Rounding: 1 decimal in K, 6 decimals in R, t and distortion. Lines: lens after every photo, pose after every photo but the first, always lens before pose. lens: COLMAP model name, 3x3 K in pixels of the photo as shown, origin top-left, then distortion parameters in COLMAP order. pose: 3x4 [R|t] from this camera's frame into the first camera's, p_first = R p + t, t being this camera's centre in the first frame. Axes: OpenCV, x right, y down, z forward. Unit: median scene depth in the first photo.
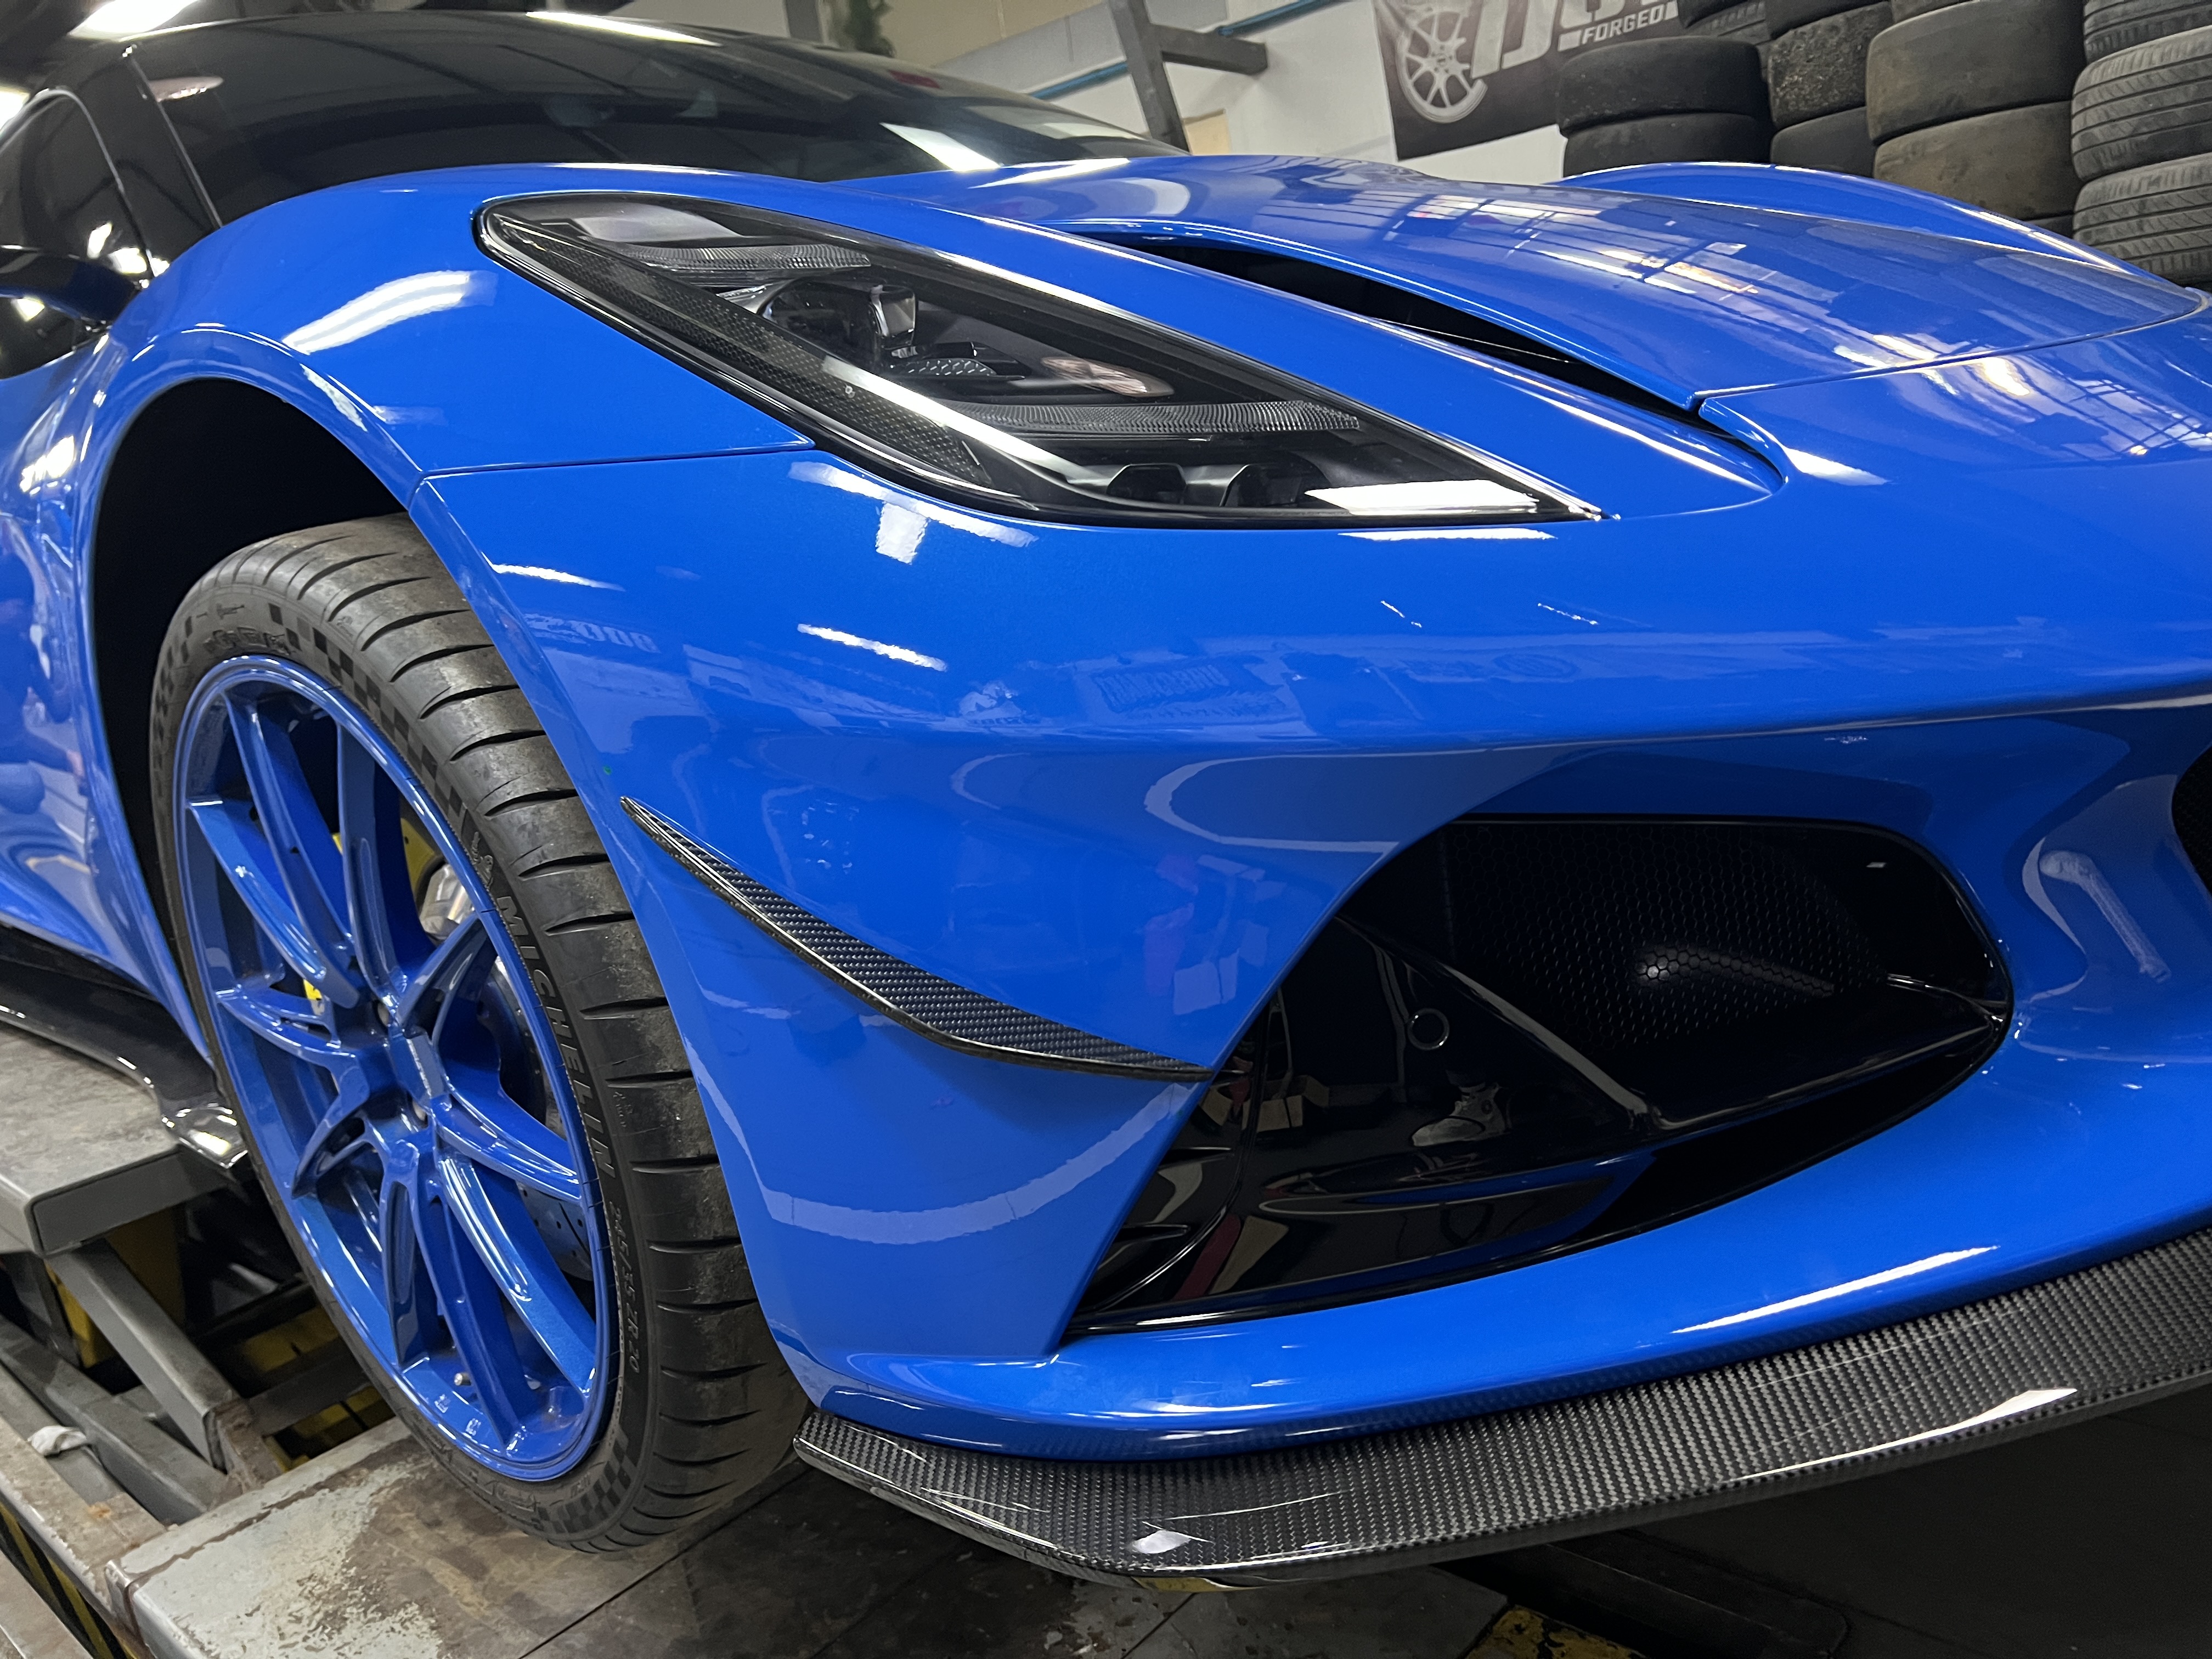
lens RADIAL K [[1653.8, 0, 1106.0], [0, 1653.8, 829.5], [0, 0, 1]] dist [0.003483, -0.007063]
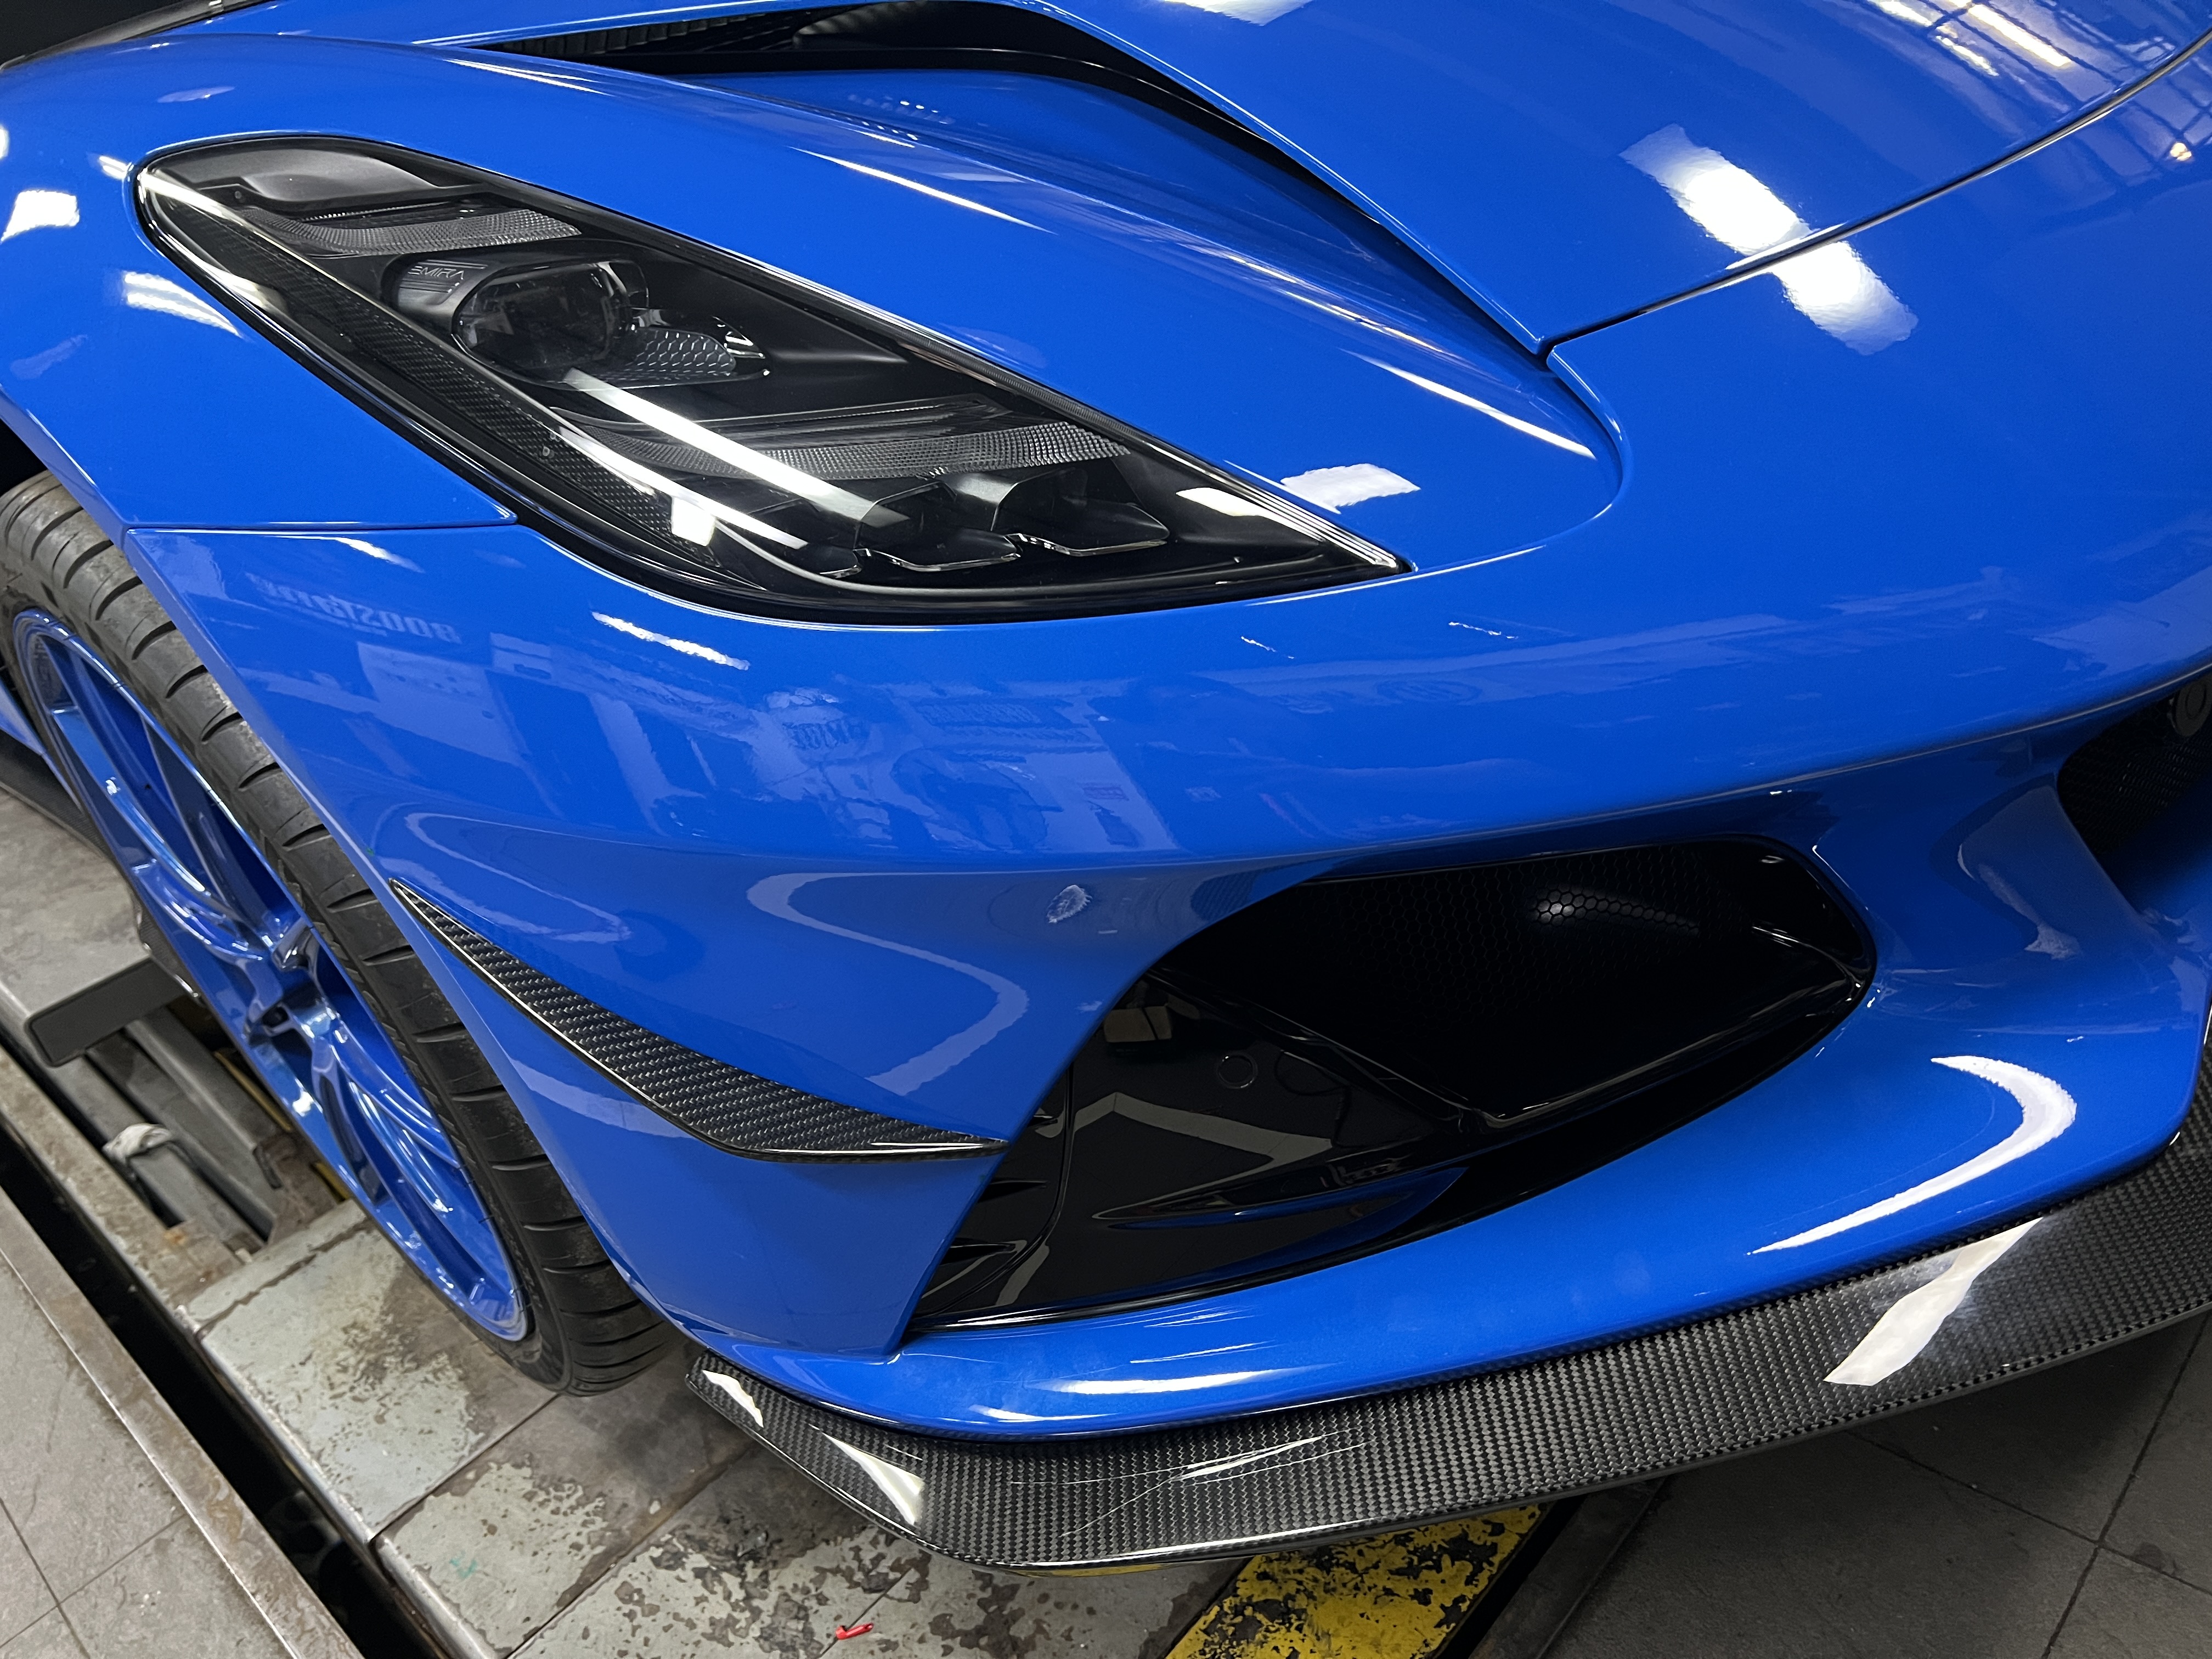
lens RADIAL K [[1653.8, 0, 1106.0], [0, 1653.8, 829.5], [0, 0, 1]] dist [0.003483, -0.007063]
pose [[0.997956, -0.043629, -0.046690, 0.087126], [0.055389, 0.954955, 0.291537, -0.157621], [0.031868, -0.293527, 0.955419, 0.053148]]
